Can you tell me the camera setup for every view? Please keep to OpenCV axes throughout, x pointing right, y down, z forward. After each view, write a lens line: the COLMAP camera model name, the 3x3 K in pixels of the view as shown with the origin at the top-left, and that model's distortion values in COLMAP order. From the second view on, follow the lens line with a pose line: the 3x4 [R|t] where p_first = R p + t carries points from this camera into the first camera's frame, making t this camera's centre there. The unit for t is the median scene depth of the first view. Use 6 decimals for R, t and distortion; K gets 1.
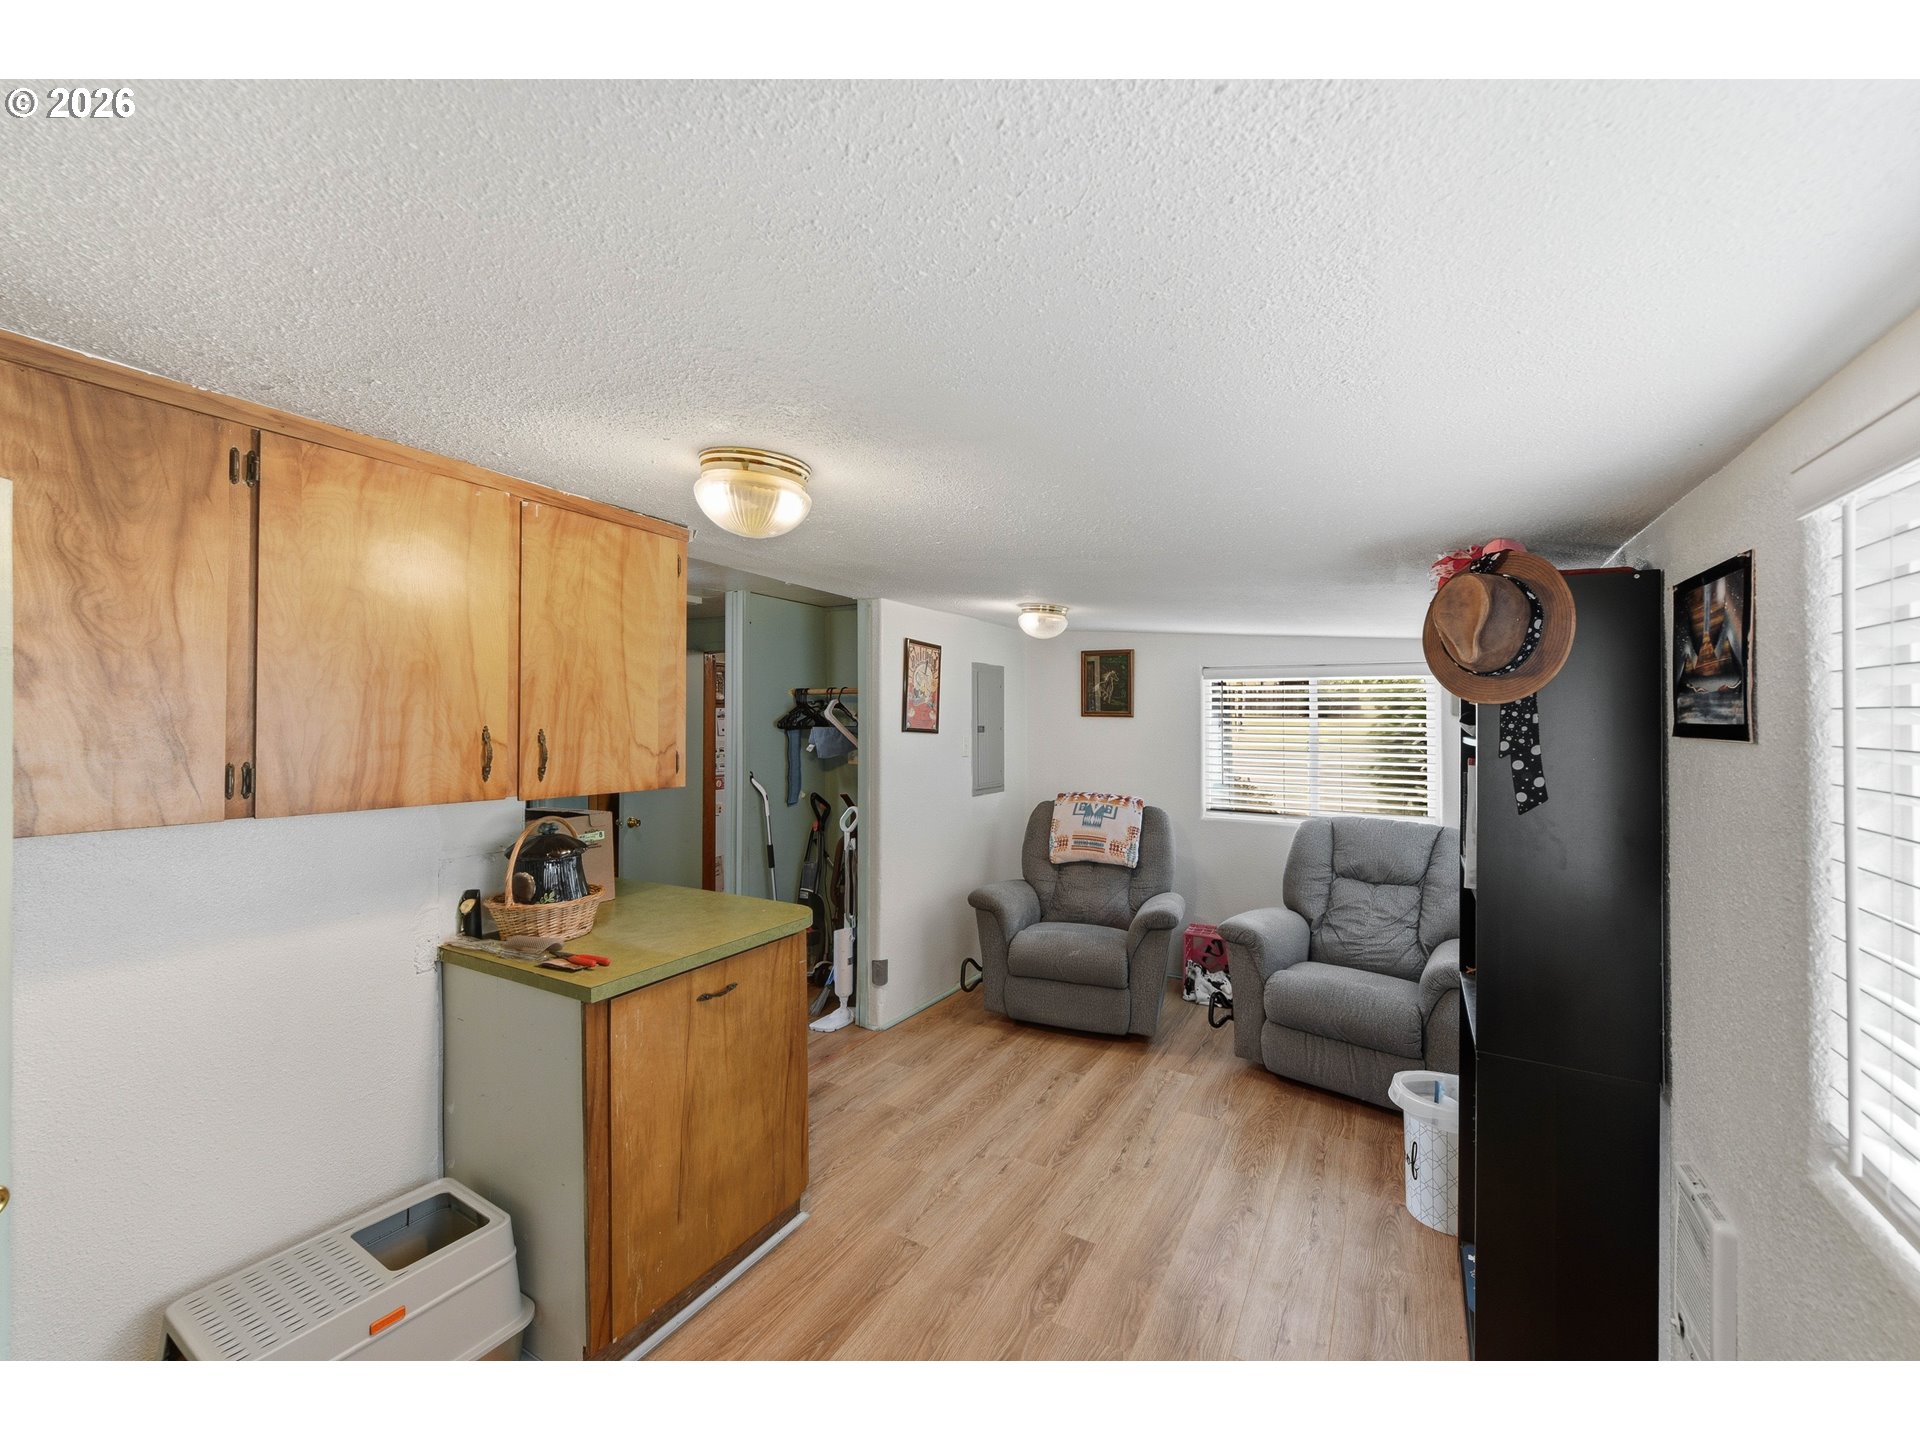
lens RADIAL K [[761.5, 0, 964.3], [0, 761.5, 715.2], [0, 0, 1]] dist [-0.002988, -0.000863]
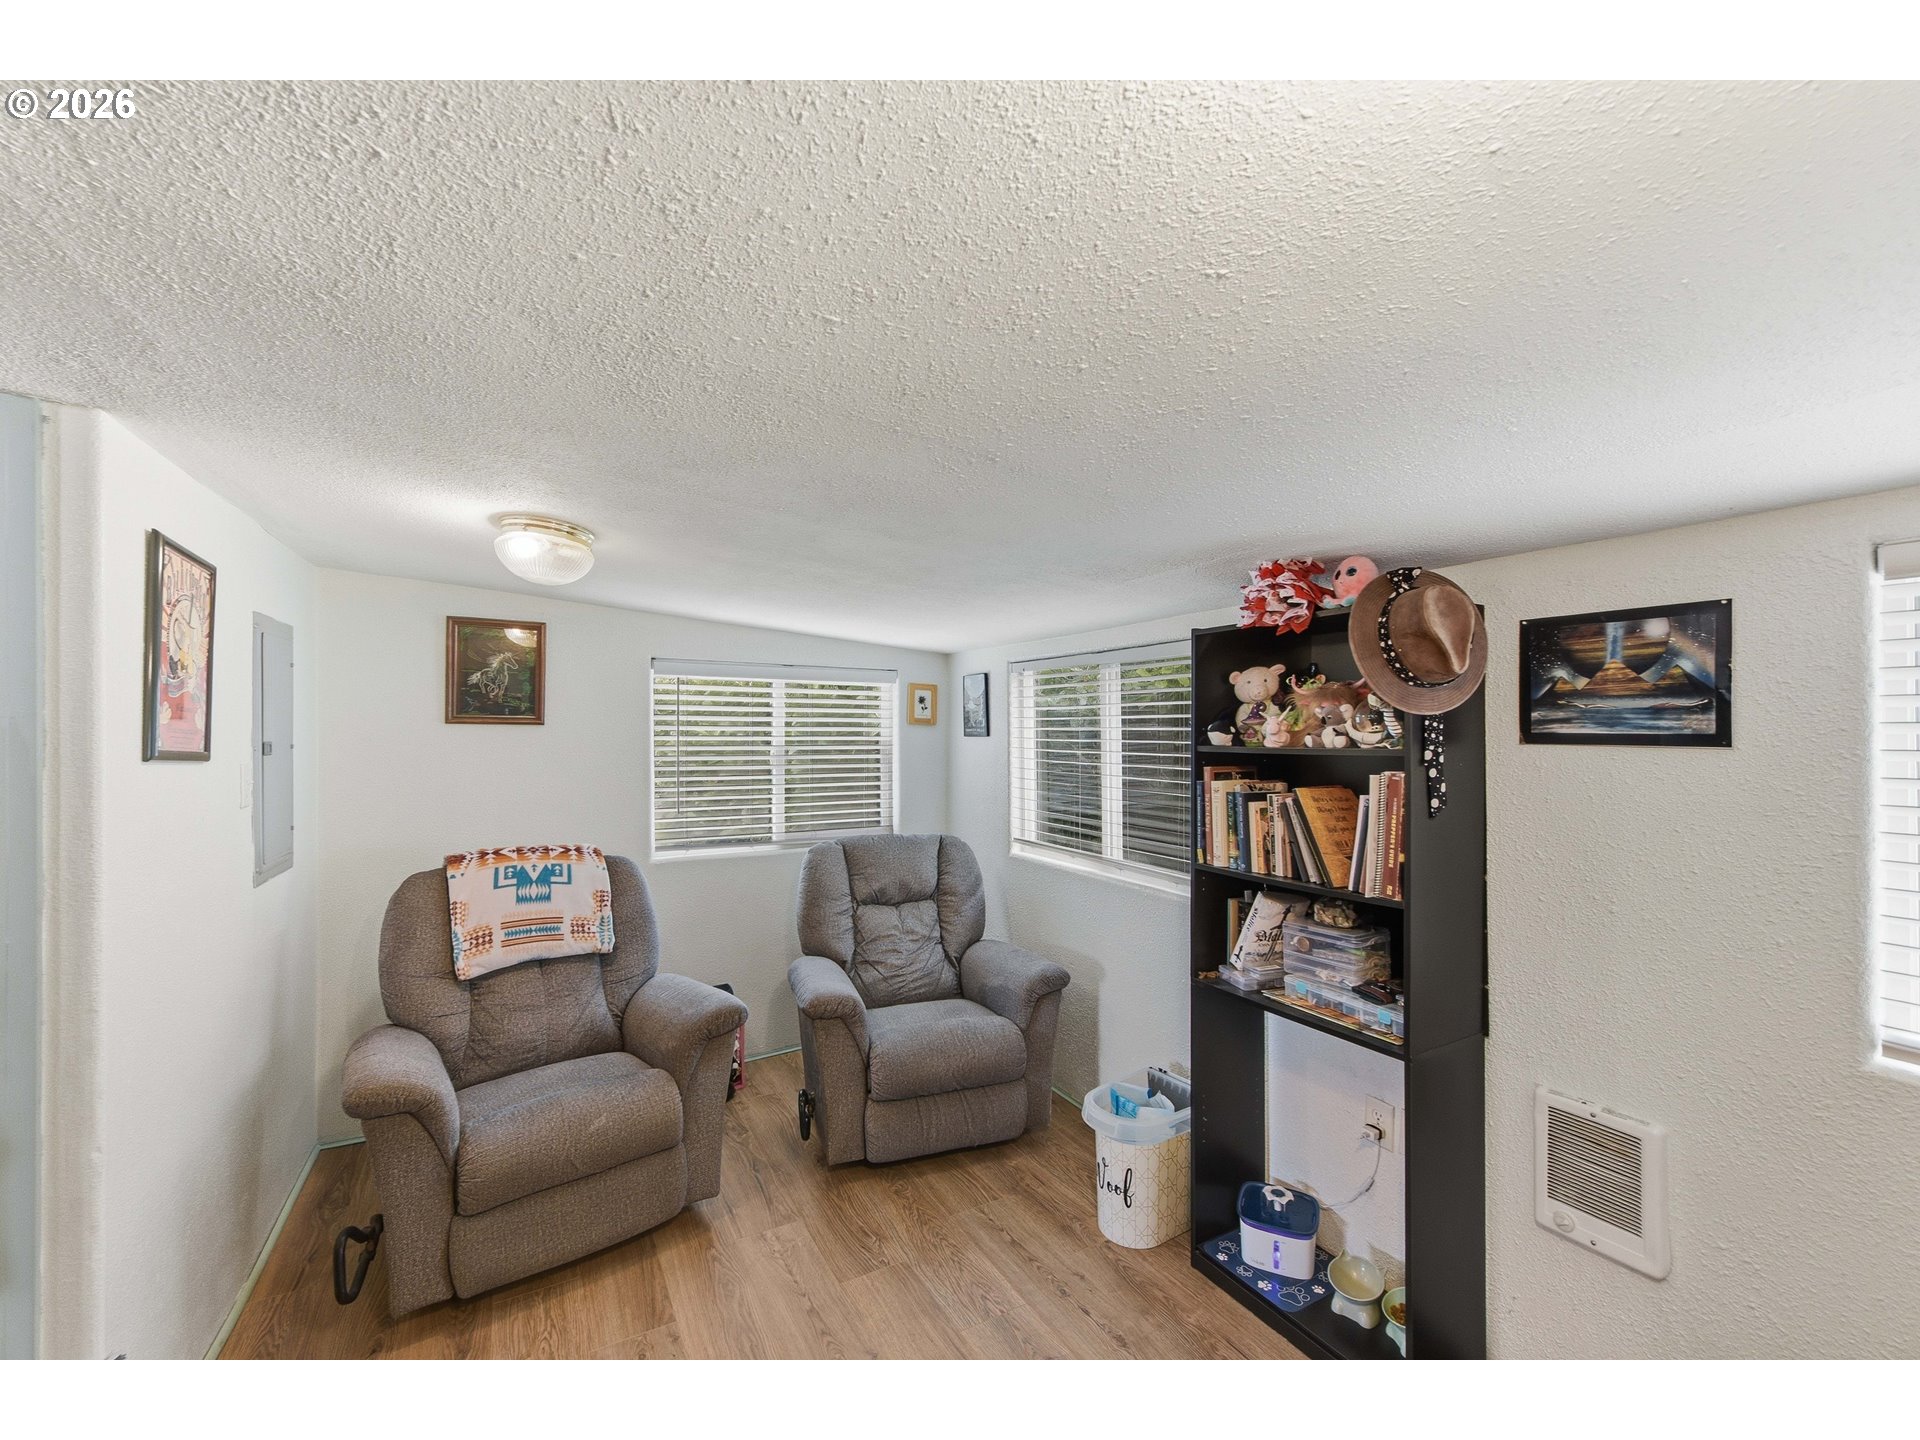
lens RADIAL K [[762.4, 0, 958.2], [0, 762.4, 728.8], [0, 0, 1]] dist [-0.018946, -0.000249]
pose [[0.507310, -0.004654, 0.861751, -0.198275], [-0.003751, 0.999964, 0.007609, -0.000055], [-0.861756, -0.007093, 0.507274, 0.420509]]
